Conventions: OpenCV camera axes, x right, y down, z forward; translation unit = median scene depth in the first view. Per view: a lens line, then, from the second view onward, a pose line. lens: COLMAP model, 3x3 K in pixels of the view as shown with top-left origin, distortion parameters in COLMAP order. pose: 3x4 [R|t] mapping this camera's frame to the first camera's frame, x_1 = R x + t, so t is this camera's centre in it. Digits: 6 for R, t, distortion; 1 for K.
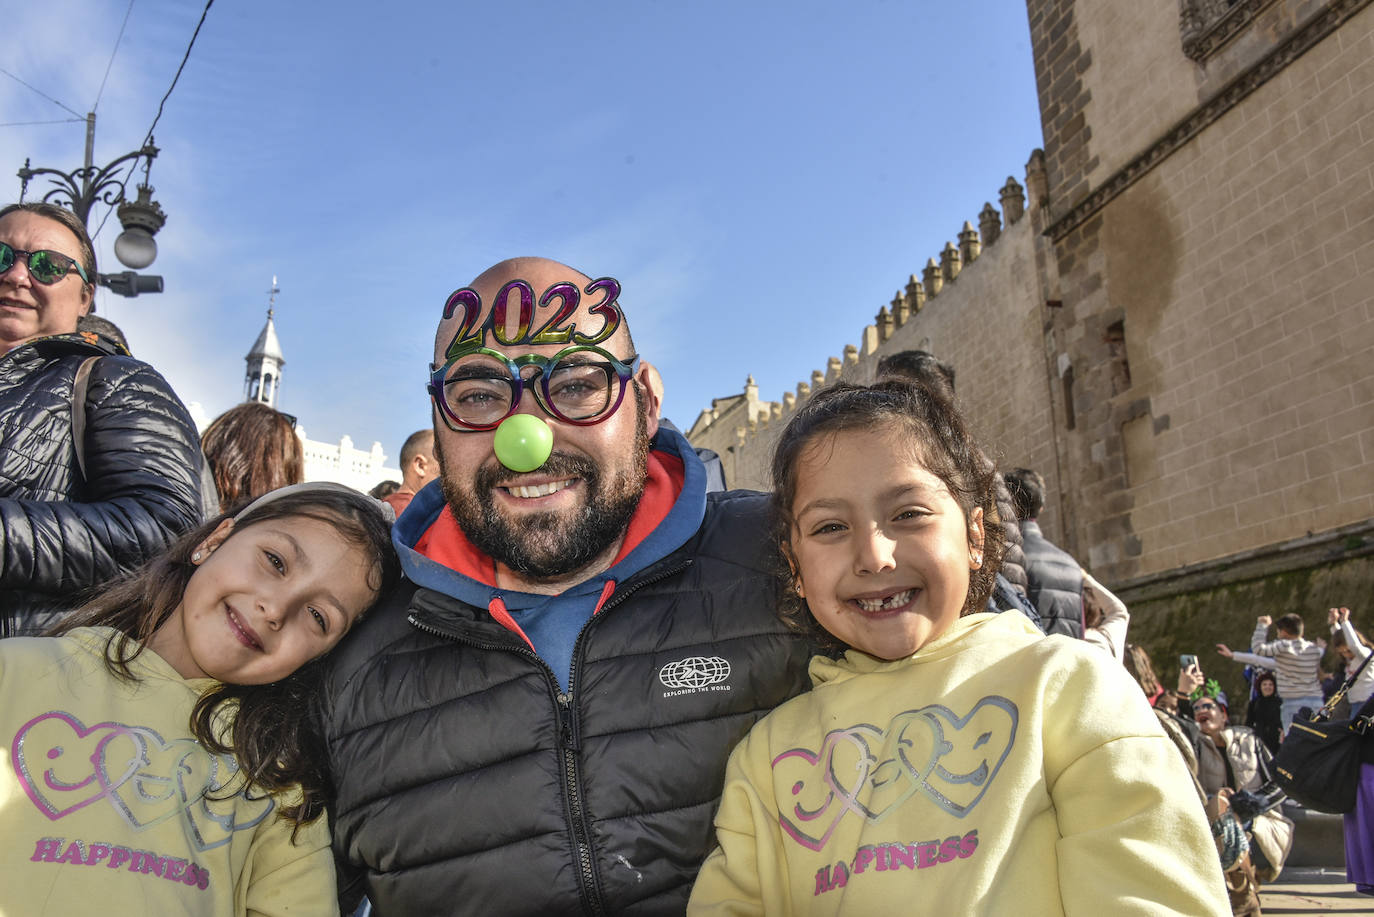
lens RADIAL K [[1082.6, 0, 706.1], [0, 1082.6, 451.2], [0, 0, 1]] dist [-0.034336, -0.008486]
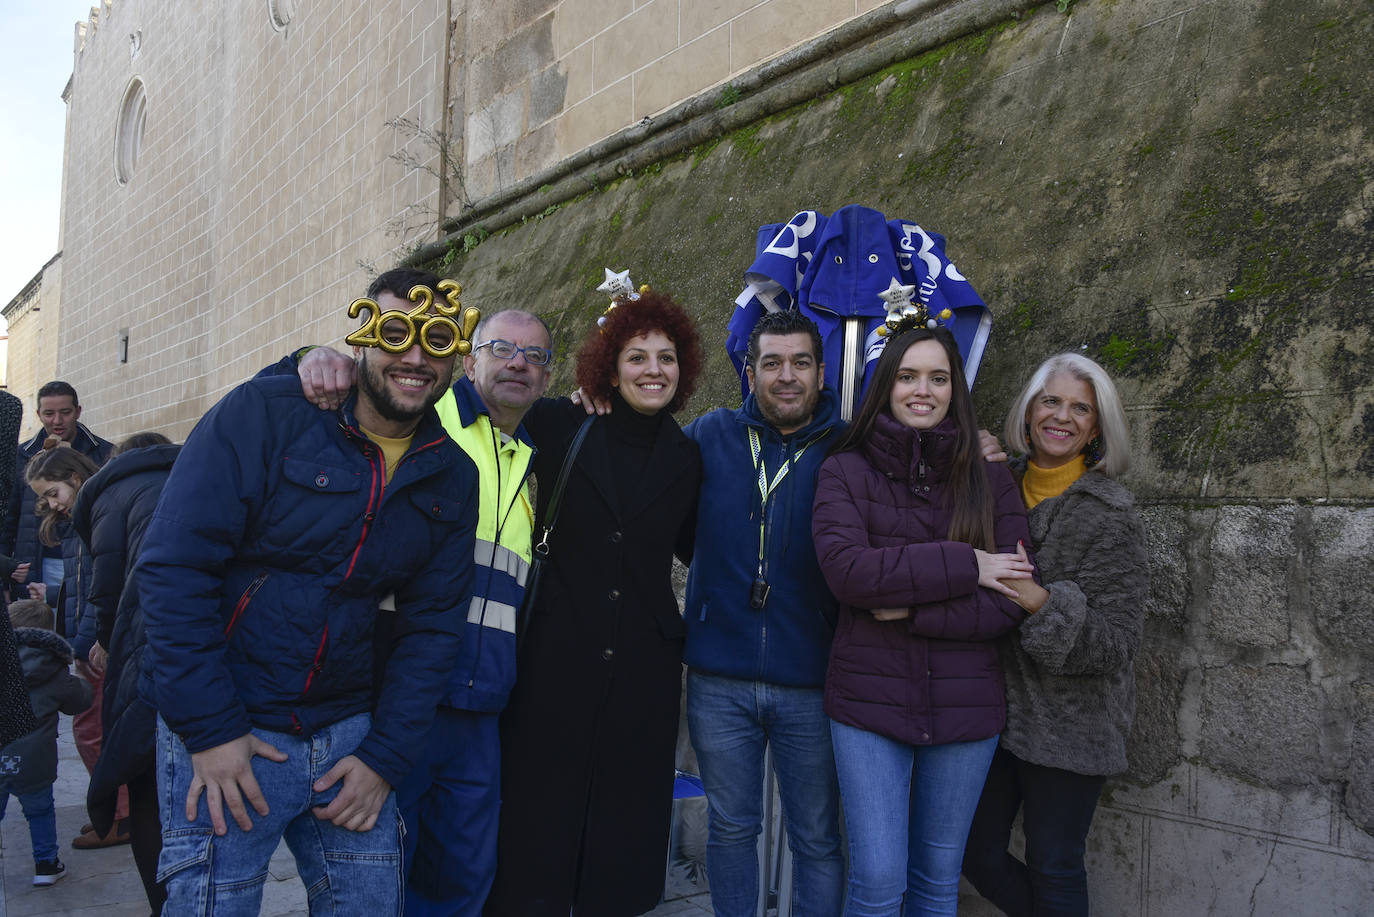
lens RADIAL K [[1082.6, 0, 688.4], [0, 1082.6, 458.2], [0, 0, 1]] dist [-0.034336, -0.008486]
pose [[0.929264, 0.048597, 0.366206, 0.254565], [-0.123784, 0.974963, 0.184726, 0.119066], [-0.348060, -0.216990, 0.912014, 0.485802]]
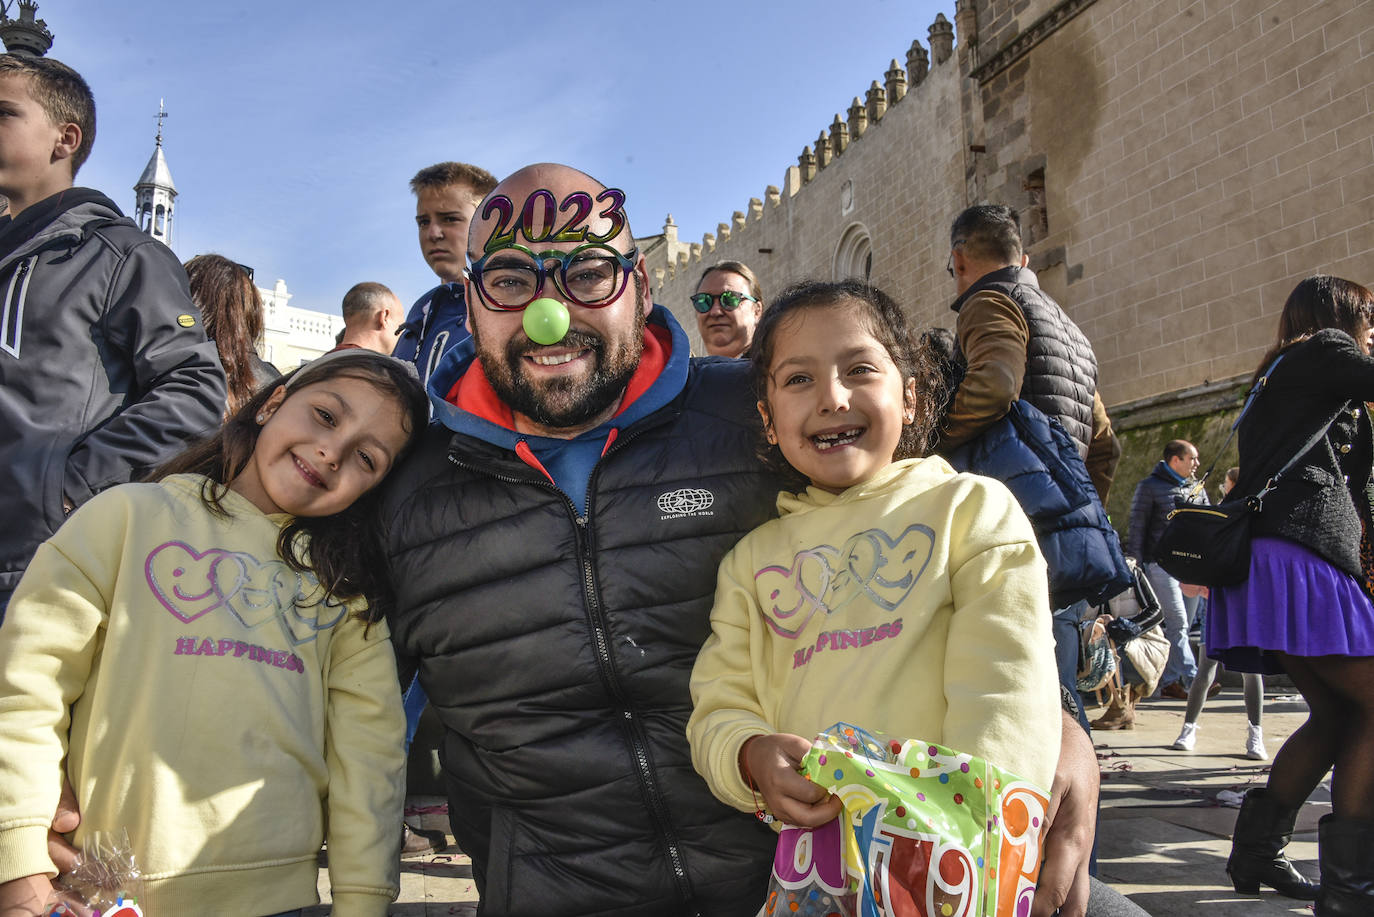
lens RADIAL K [[1082.6, 0, 705.2], [0, 1082.6, 460.3], [0, 0, 1]] dist [-0.034336, -0.008486]
pose [[0.997199, 0.001390, 0.074784, -0.002760], [-0.012834, 0.988180, 0.152758, -0.001405], [-0.073688, -0.153290, 0.985430, -0.008183]]
